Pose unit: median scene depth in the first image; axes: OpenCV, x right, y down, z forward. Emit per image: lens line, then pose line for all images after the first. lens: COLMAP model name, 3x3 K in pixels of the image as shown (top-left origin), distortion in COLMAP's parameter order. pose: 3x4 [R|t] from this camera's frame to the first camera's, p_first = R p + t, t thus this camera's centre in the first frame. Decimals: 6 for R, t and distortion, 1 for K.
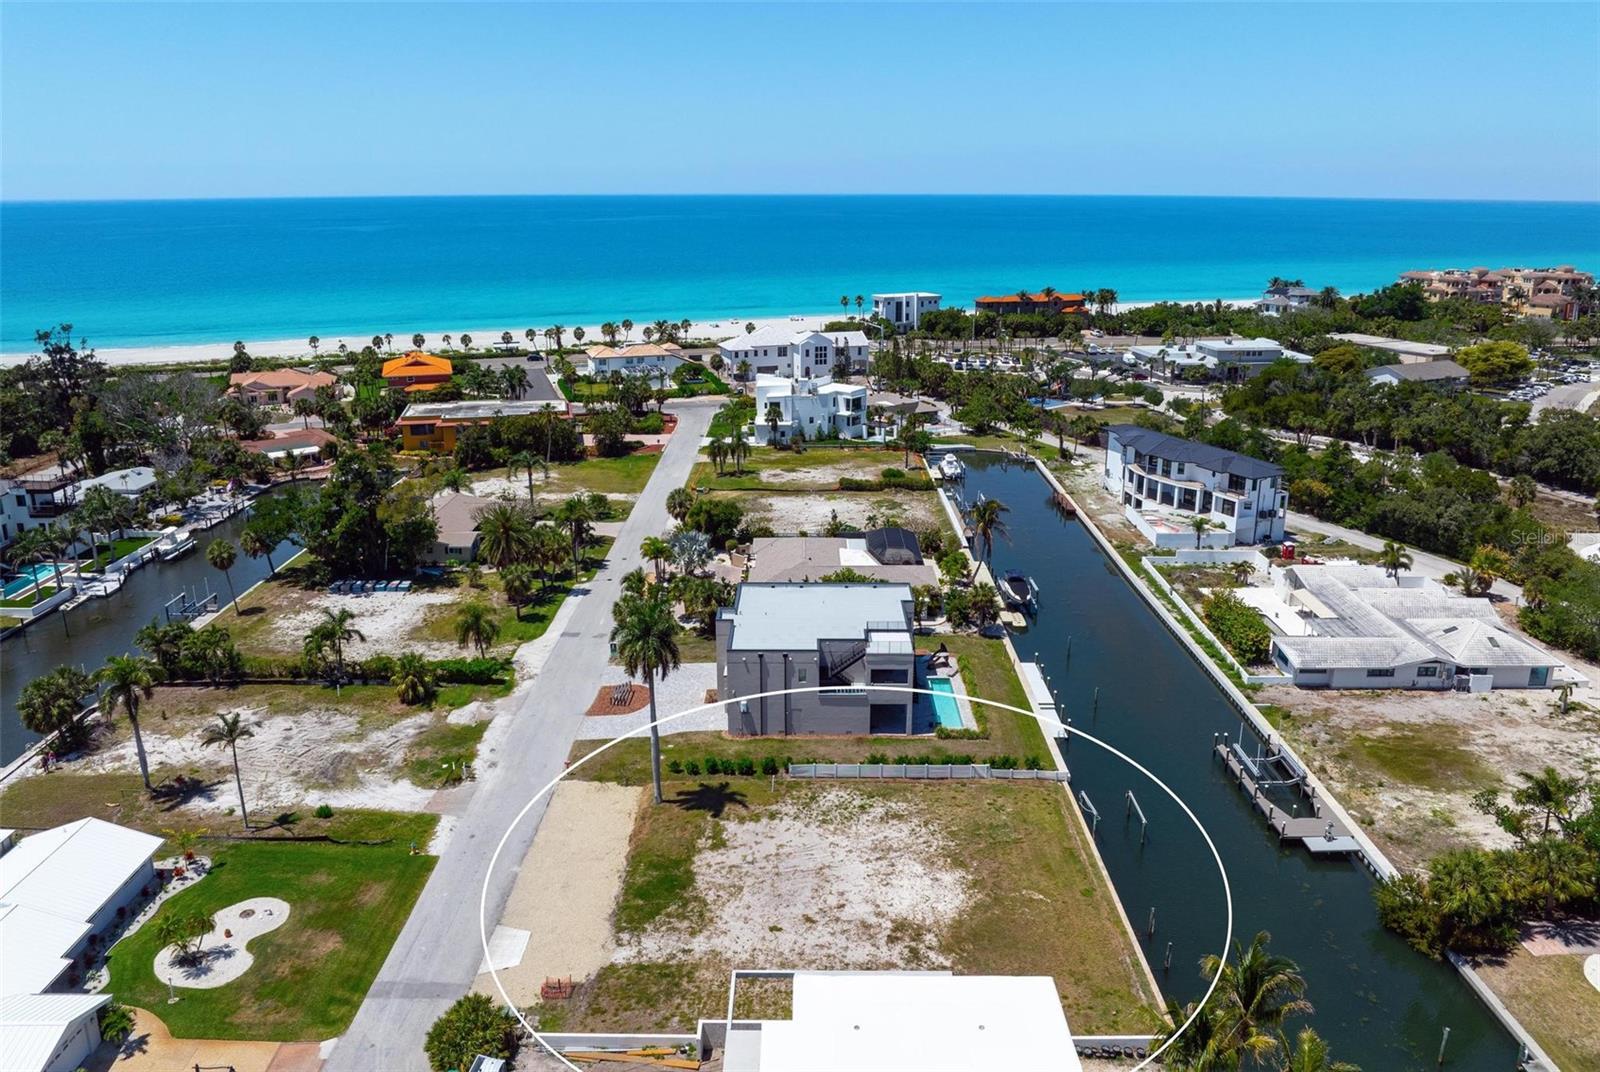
lens RADIAL K [[1132.8, 0, 797.2], [0, 1132.8, 508.2], [0, 0, 1]] dist [-0.037890, 0.002194]
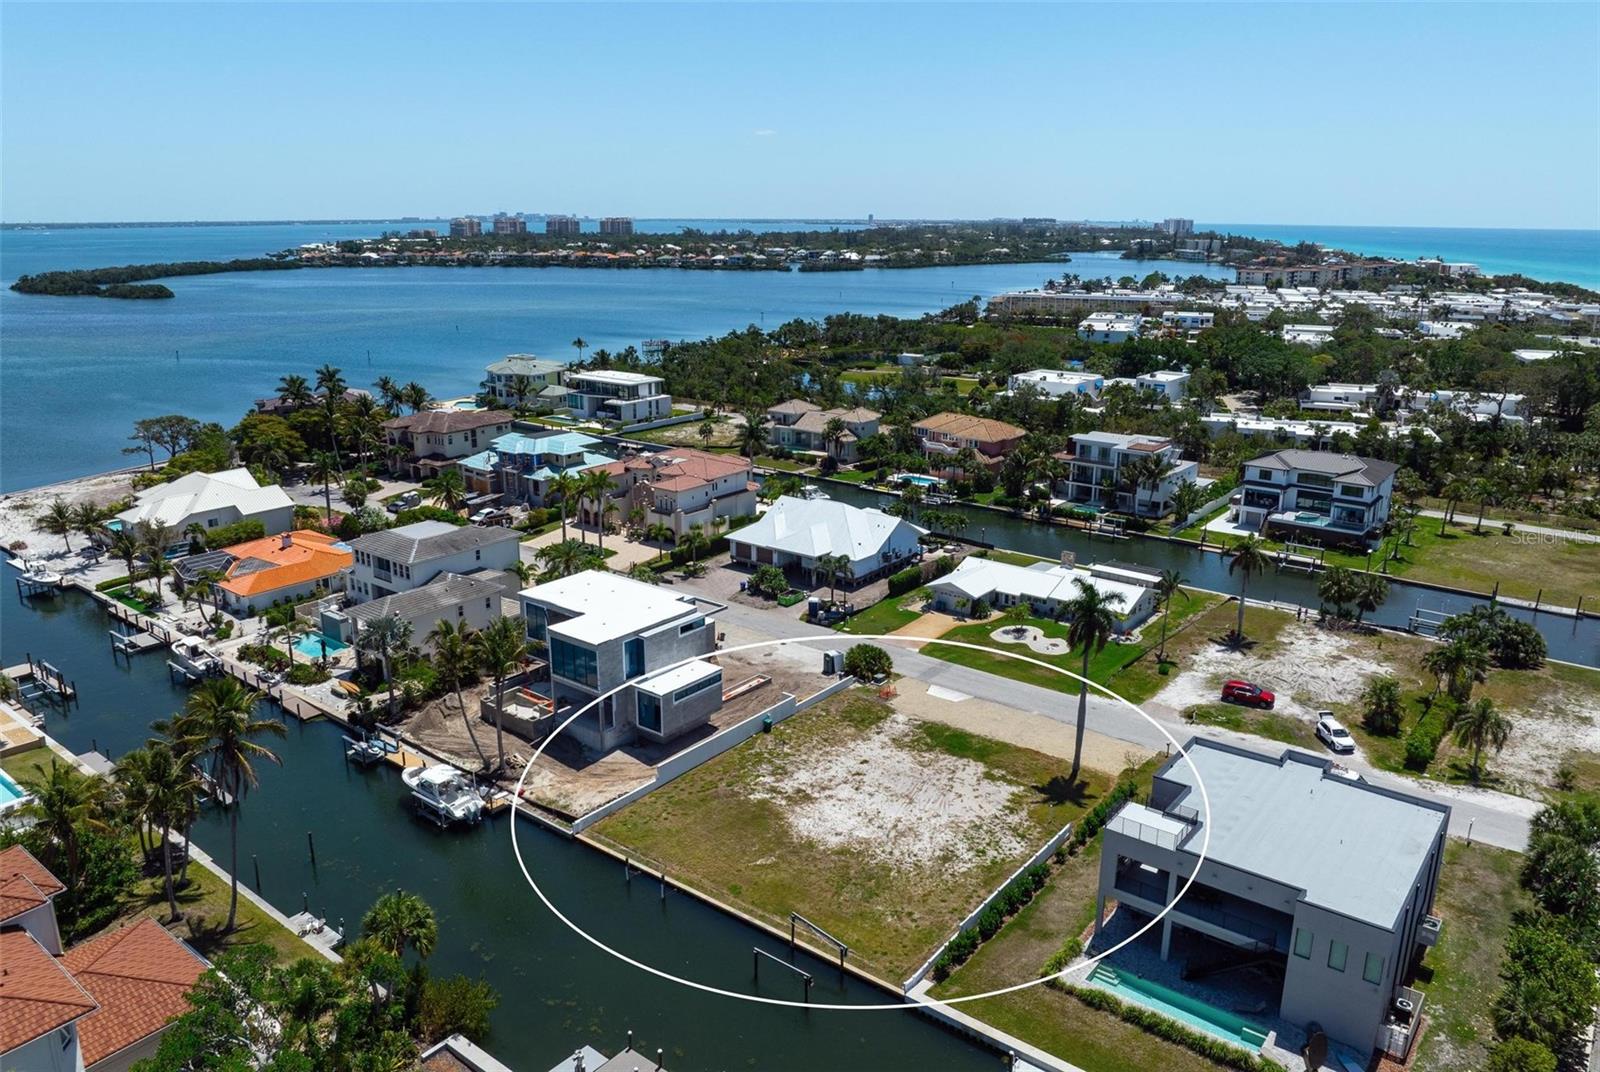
lens RADIAL K [[1130.6, 0, 798.8], [0, 1130.6, 536.4], [0, 0, 1]] dist [-0.017601, -0.040963]
pose [[-0.614423, 0.213840, -0.759445, 0.694946], [-0.217012, 0.879637, 0.423254, -0.287224], [0.758545, 0.424866, -0.494064, 1.054696]]
